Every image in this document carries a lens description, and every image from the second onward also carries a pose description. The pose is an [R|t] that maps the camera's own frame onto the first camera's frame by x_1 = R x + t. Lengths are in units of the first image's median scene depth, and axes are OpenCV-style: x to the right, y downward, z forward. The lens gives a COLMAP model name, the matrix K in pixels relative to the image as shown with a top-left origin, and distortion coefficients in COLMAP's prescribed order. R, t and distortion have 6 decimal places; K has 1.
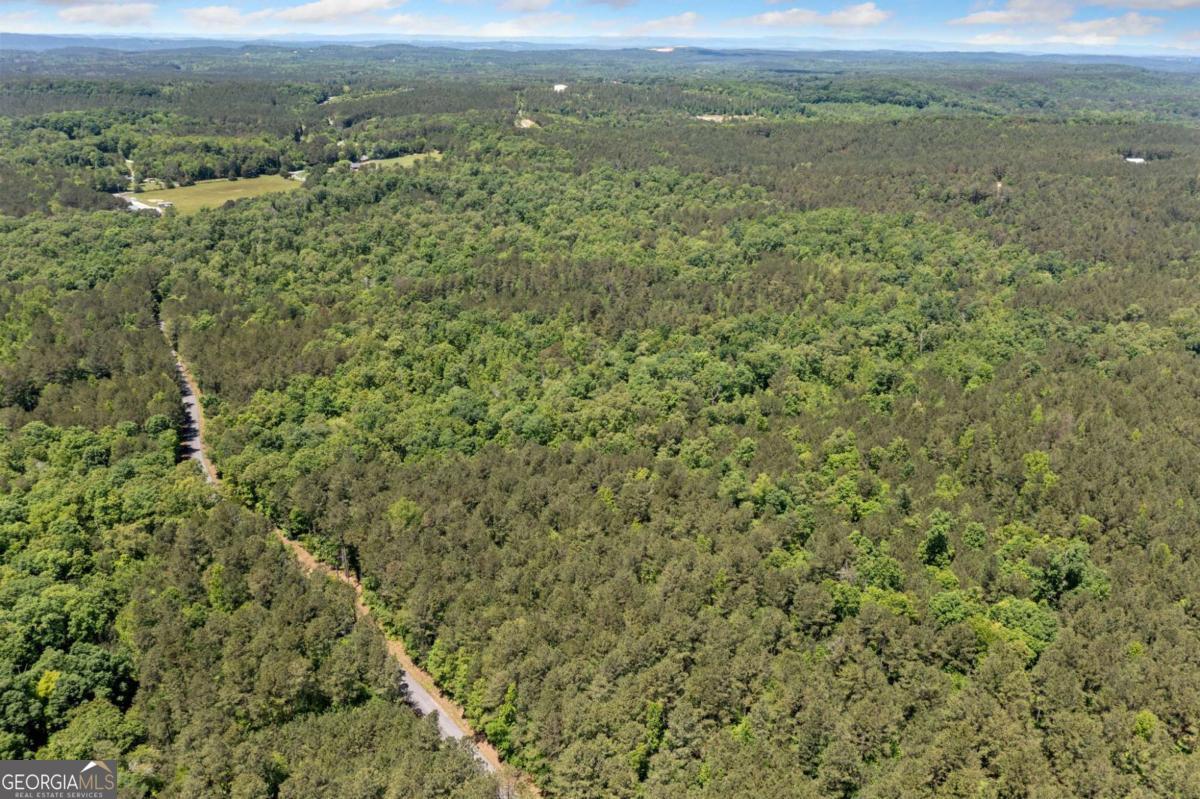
lens RADIAL K [[934.4, 0, 605.4], [0, 934.4, 398.0], [0, 0, 1]] dist [-0.013874, -0.001360]
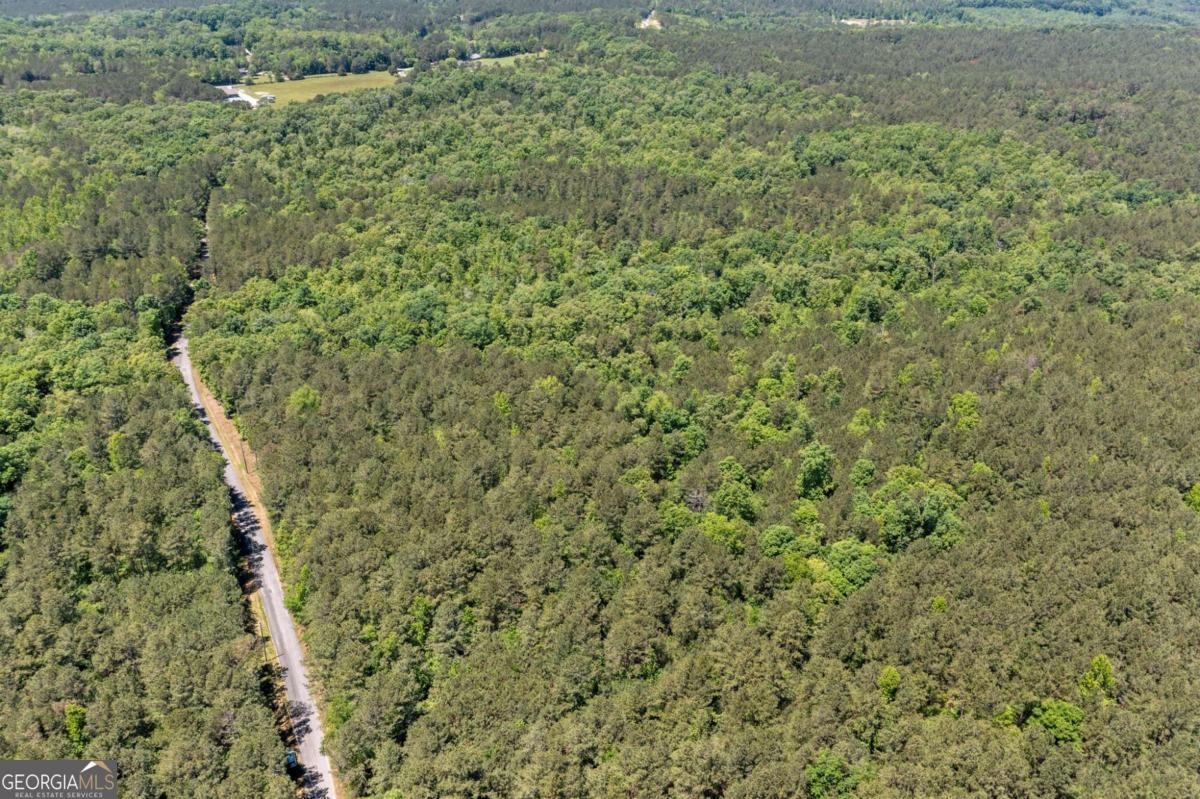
lens RADIAL K [[934.4, 0, 605.4], [0, 934.4, 398.0], [0, 0, 1]] dist [-0.013874, -0.001360]
pose [[0.983918, 0.080969, -0.159212, 0.121145], [-0.065657, 0.992900, 0.099193, -0.002429], [0.166113, -0.087144, 0.982249, 0.012019]]
